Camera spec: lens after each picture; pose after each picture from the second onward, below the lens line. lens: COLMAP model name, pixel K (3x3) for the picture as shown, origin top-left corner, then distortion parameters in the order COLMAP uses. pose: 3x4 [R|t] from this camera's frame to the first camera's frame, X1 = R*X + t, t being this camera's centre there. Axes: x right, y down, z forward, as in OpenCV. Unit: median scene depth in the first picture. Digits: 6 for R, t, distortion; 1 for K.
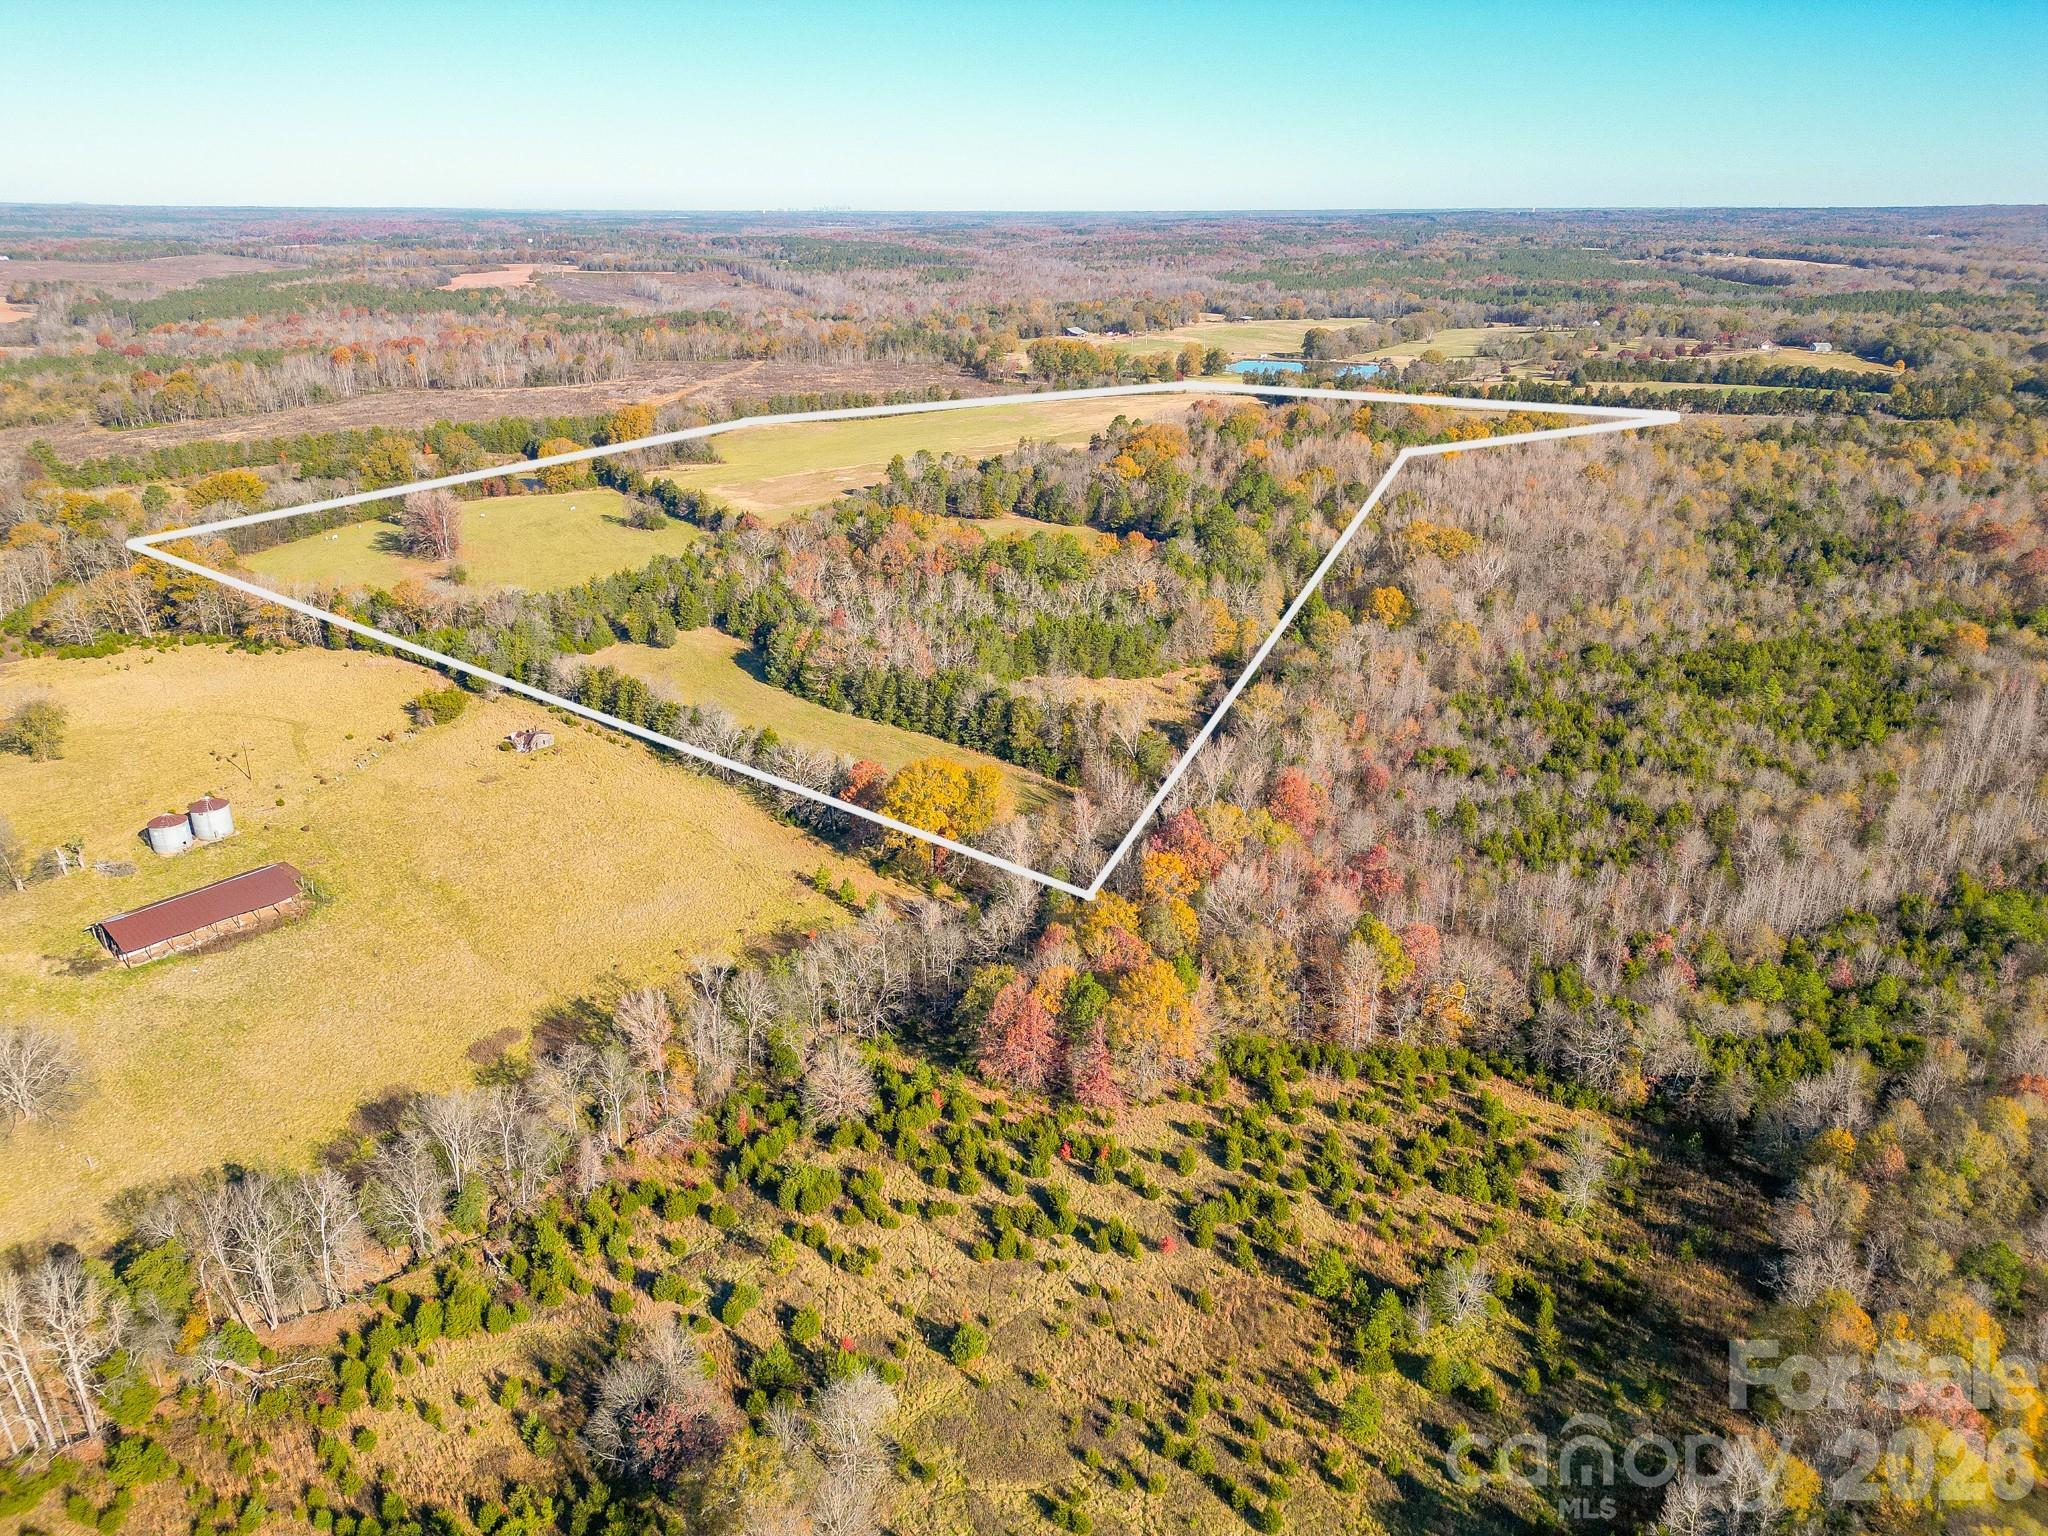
lens RADIAL K [[1430.7, 0, 1006.7], [0, 1430.7, 764.4], [0, 0, 1]] dist [0.062120, -0.044285]
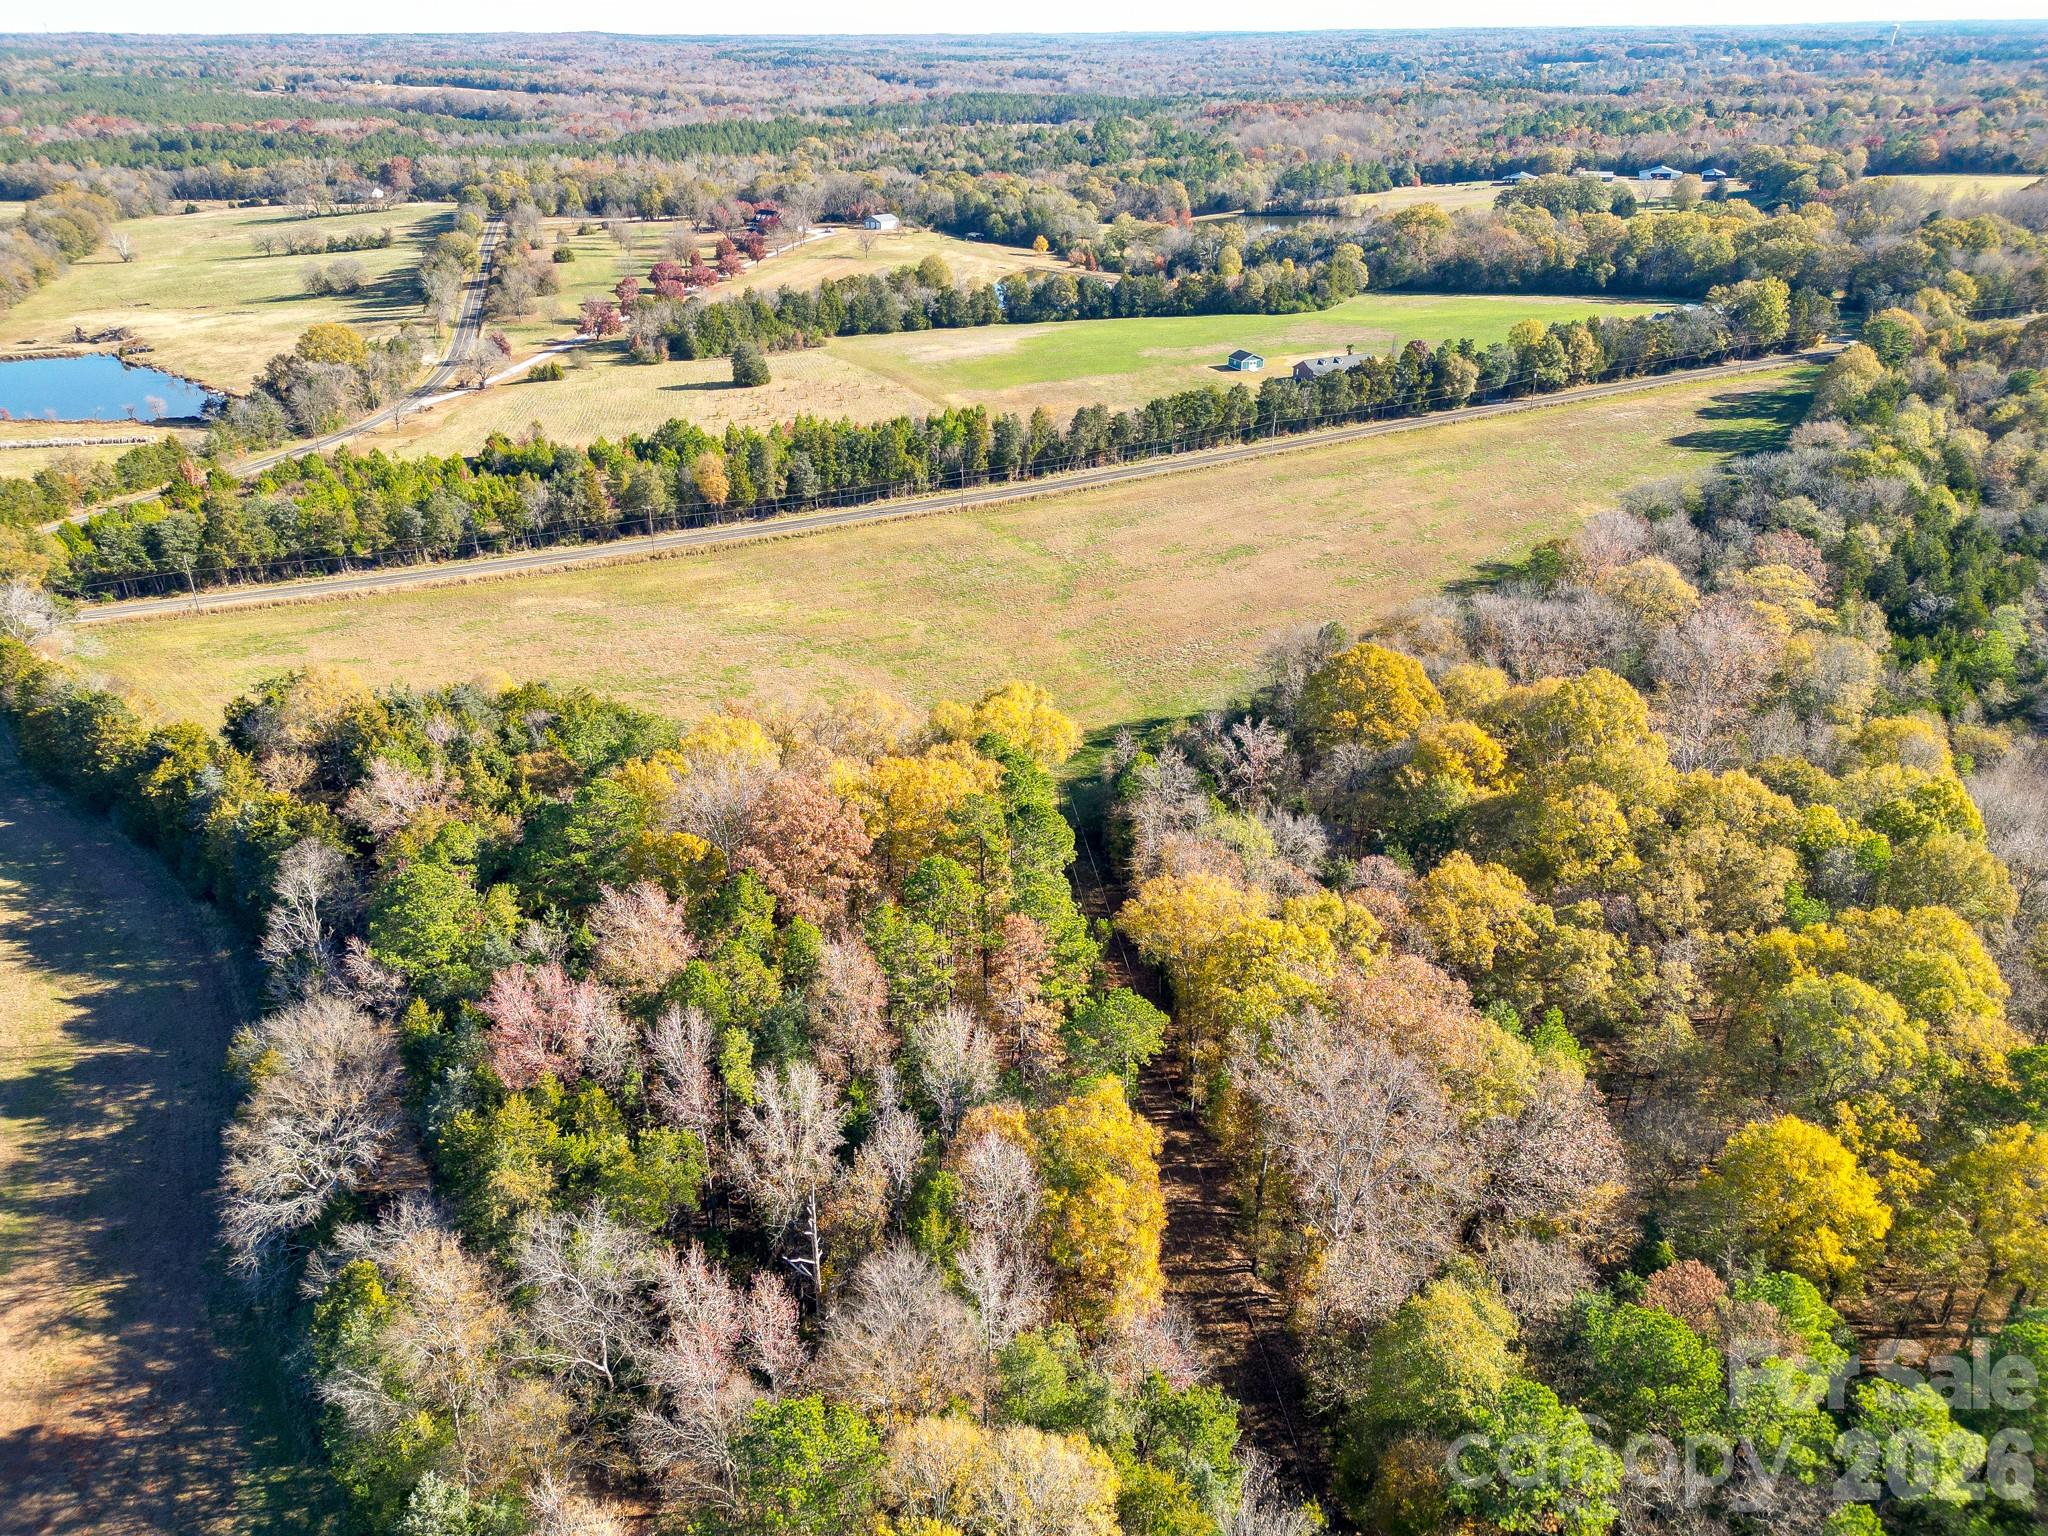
lens RADIAL K [[1430.7, 0, 1029.9], [0, 1430.7, 747.2], [0, 0, 1]] dist [0.062120, -0.044285]
pose [[0.625195, -0.349365, 0.697908, 0.089804], [0.287403, 0.934435, 0.210309, -0.174903], [-0.725625, 0.069097, 0.684613, 0.511304]]
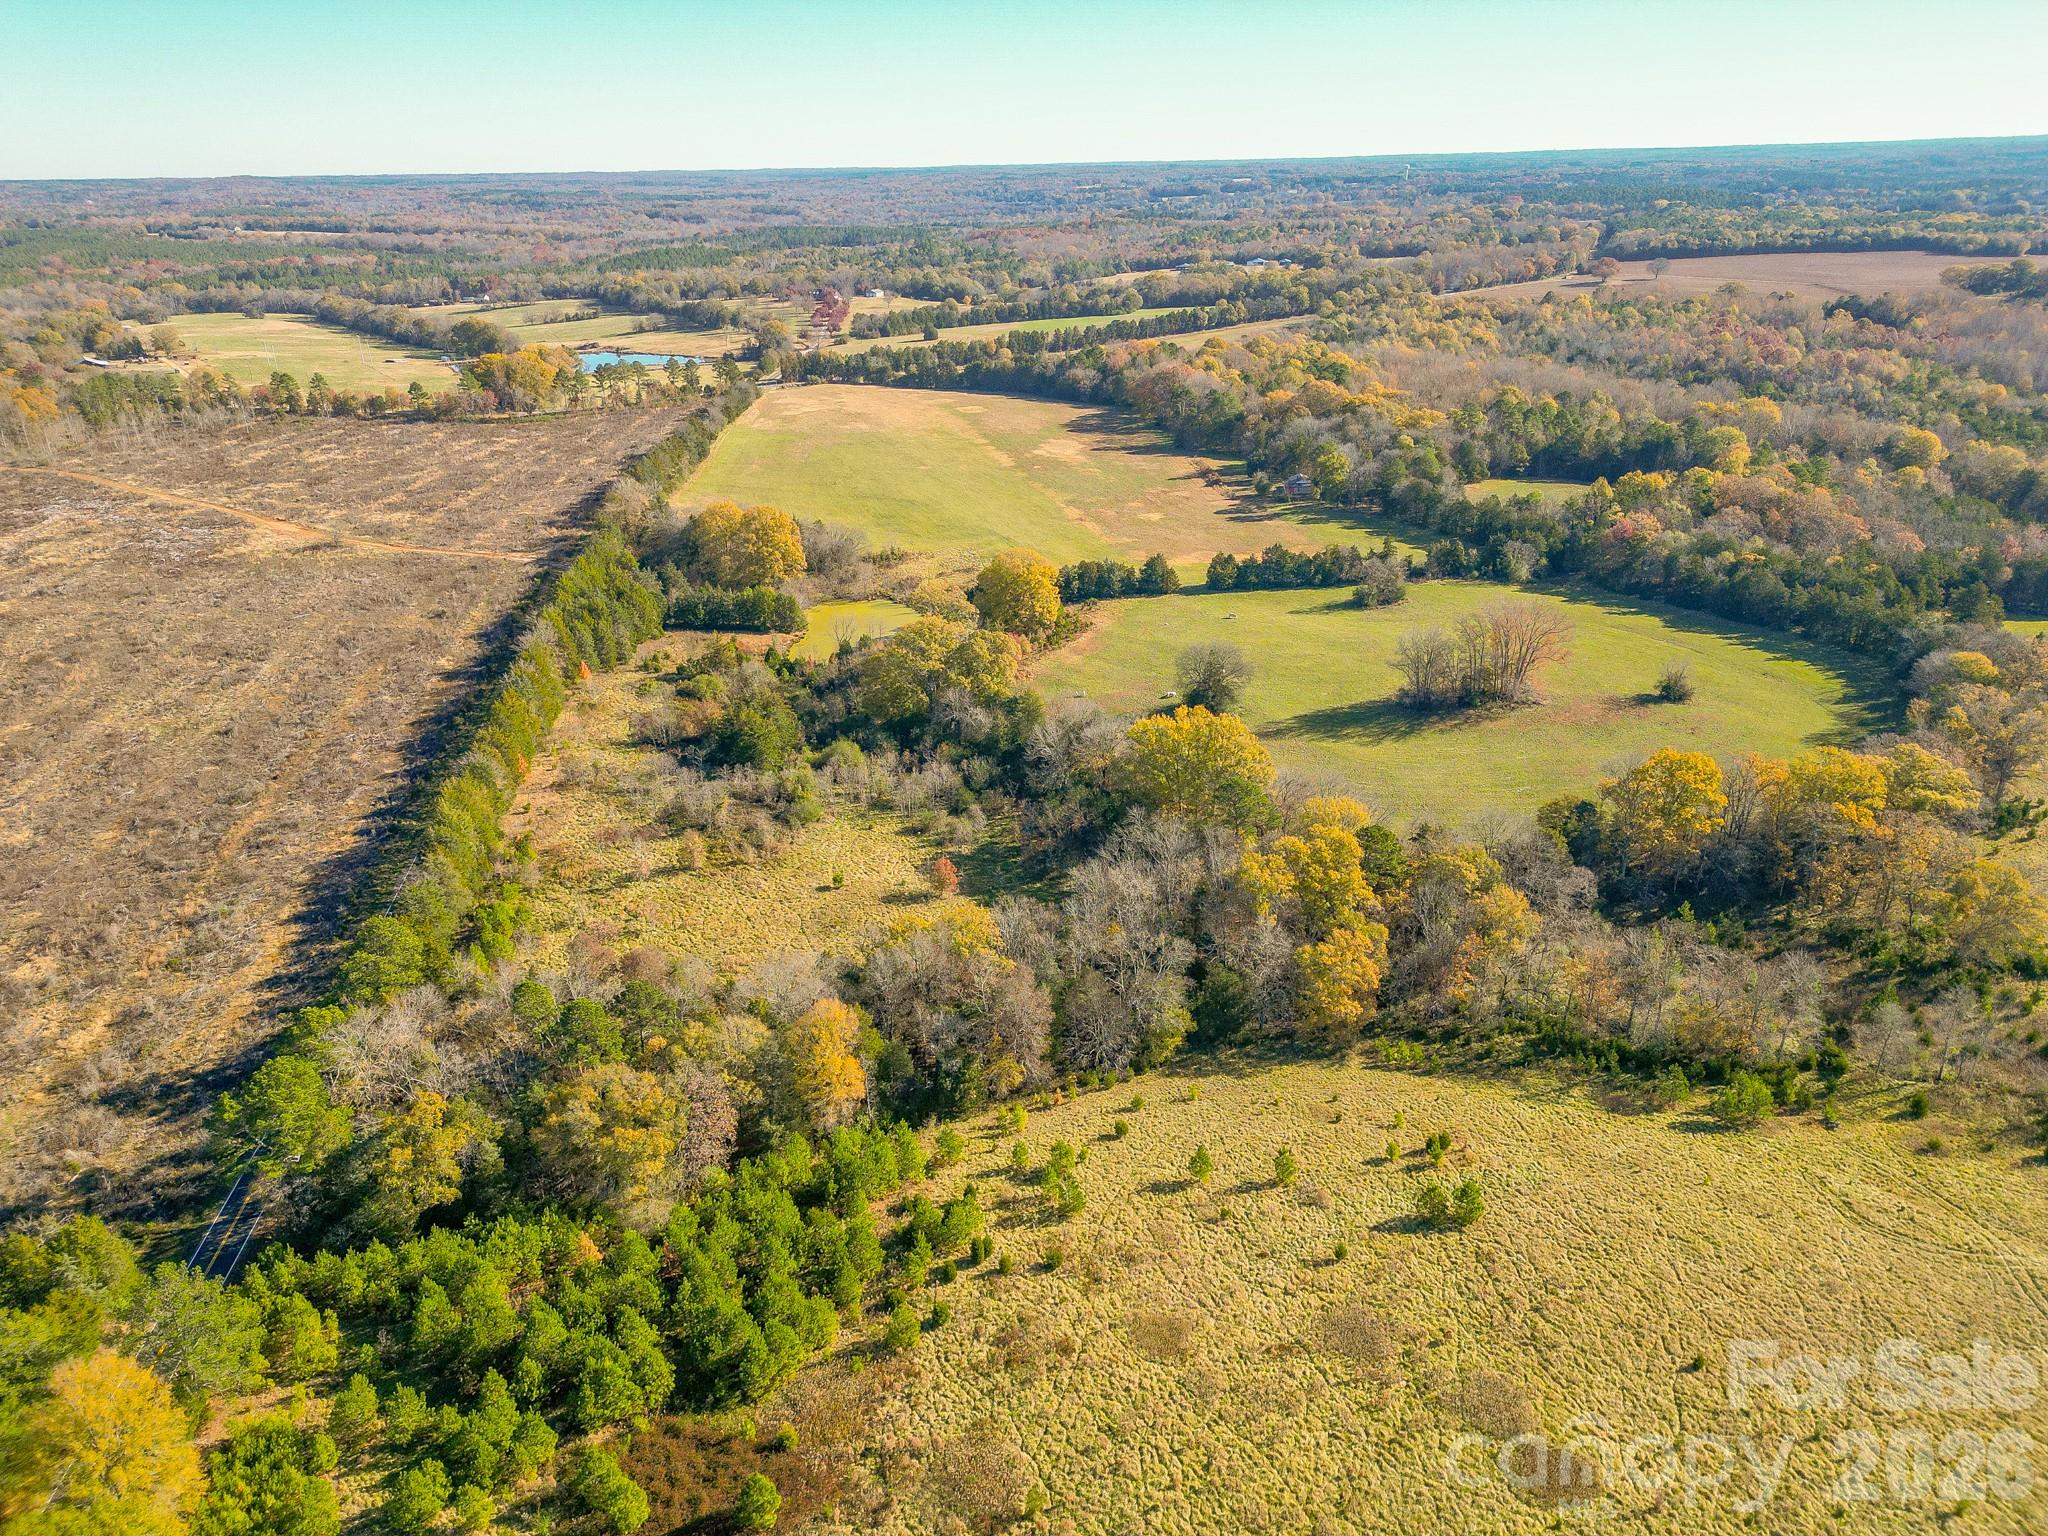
lens RADIAL K [[1430.7, 0, 1018.0], [0, 1430.7, 776.1], [0, 0, 1]] dist [0.062120, -0.044285]
pose [[0.430425, -0.361969, 0.826869, -0.432963], [0.344285, 0.912652, 0.220304, -0.138351], [-0.834387, 0.189854, 0.517449, 0.358487]]
